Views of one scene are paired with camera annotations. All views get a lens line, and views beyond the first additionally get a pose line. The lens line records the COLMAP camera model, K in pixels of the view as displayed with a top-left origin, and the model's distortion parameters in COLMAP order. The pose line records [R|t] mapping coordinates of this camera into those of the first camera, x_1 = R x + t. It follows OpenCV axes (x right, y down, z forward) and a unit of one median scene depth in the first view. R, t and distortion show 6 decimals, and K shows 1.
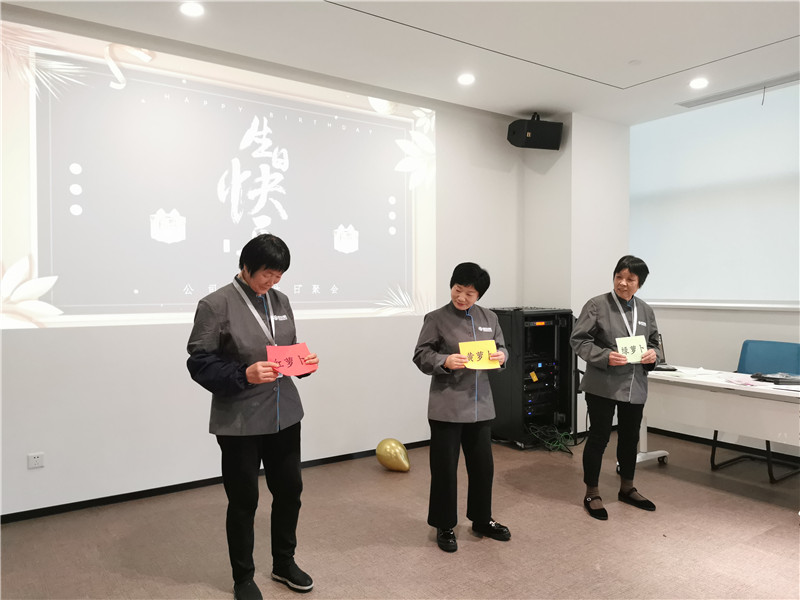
lens RADIAL K [[616.0, 0, 405.7], [0, 616.0, 301.4], [0, 0, 1]] dist [0.029749, -0.021914]
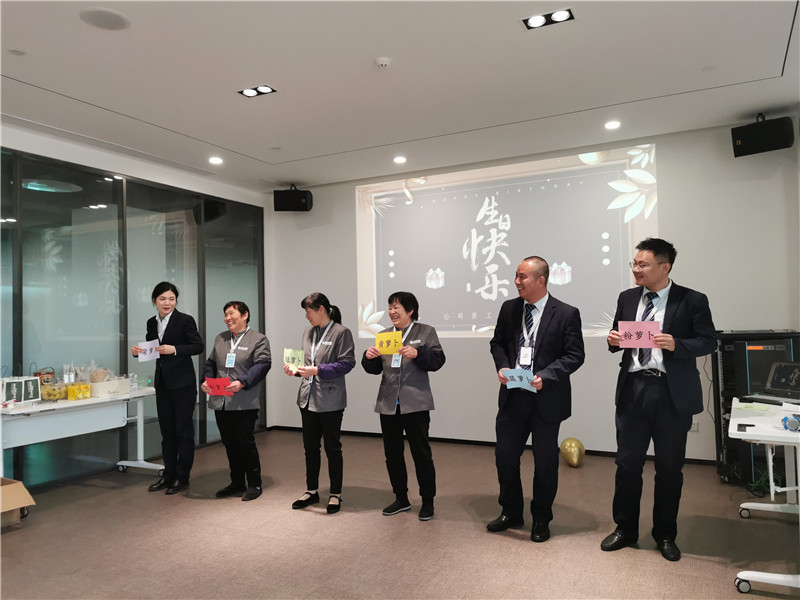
lens RADIAL K [[616.0, 0, 403.5], [0, 616.0, 302.0], [0, 0, 1]] dist [0.029749, -0.021914]
pose [[0.463969, -0.032658, -0.885249, 0.937160], [0.005710, 0.999410, -0.033877, -0.003823], [0.885833, 0.010663, 0.463882, 0.152167]]
